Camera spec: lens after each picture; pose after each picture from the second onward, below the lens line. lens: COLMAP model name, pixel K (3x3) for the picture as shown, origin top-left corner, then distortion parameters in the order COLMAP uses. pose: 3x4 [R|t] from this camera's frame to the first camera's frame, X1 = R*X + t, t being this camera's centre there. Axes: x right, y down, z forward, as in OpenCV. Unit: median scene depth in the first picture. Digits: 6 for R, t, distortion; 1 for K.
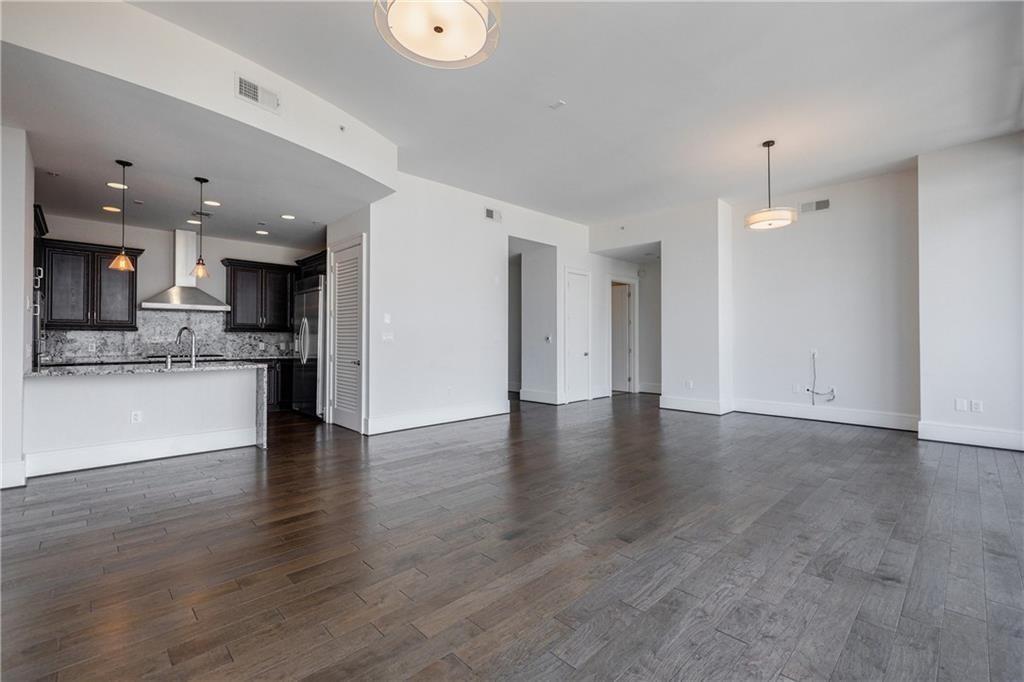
lens RADIAL K [[452.8, 0, 519.1], [0, 452.8, 338.1], [0, 0, 1]] dist [-0.000713, -0.001124]
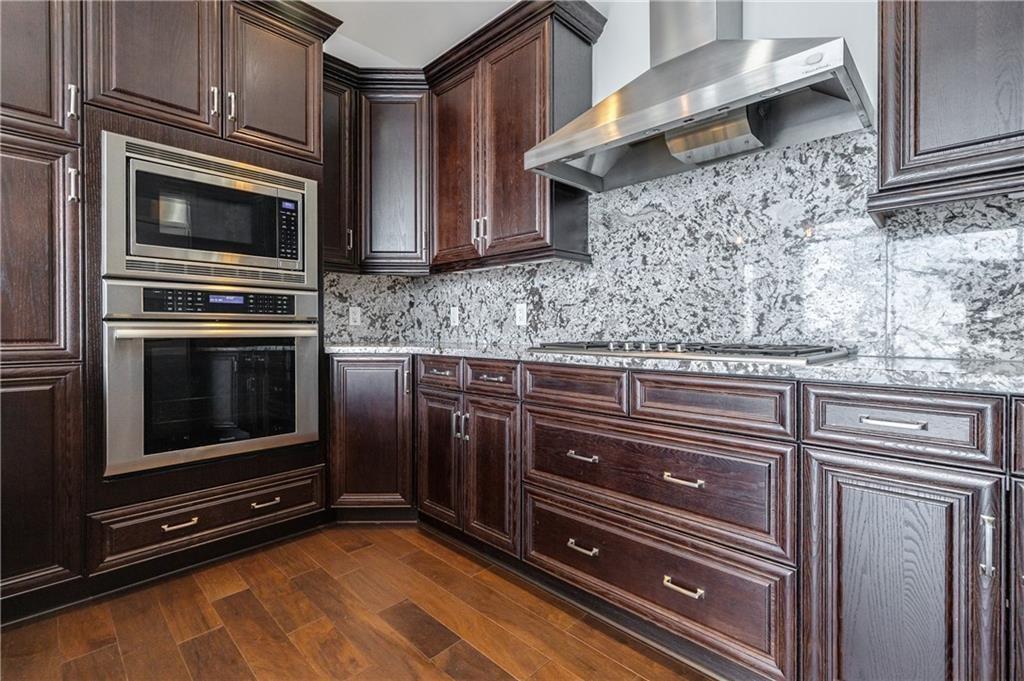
lens RADIAL K [[452.8, 0, 514.6], [0, 452.8, 333.1], [0, 0, 1]] dist [-0.000713, -0.001124]
pose [[0.017139, 0.008133, -0.999820, -0.717973], [0.003298, 0.999961, 0.008191, 0.044025], [0.999848, -0.003438, 0.017111, 1.303056]]
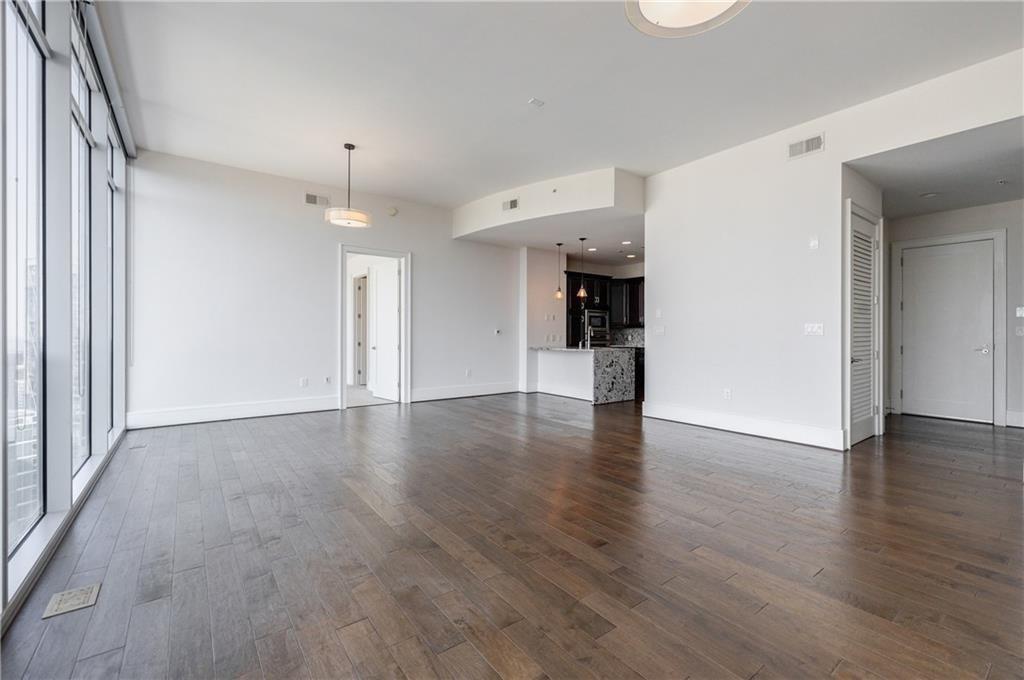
lens RADIAL K [[452.8, 0, 516.3], [0, 452.8, 335.9], [0, 0, 1]] dist [-0.000713, -0.001124]
pose [[-0.156986, 0.002813, -0.987597, 1.025205], [0.003751, 0.999990, 0.002252, 0.009339], [0.987594, -0.003351, -0.156995, 1.029899]]
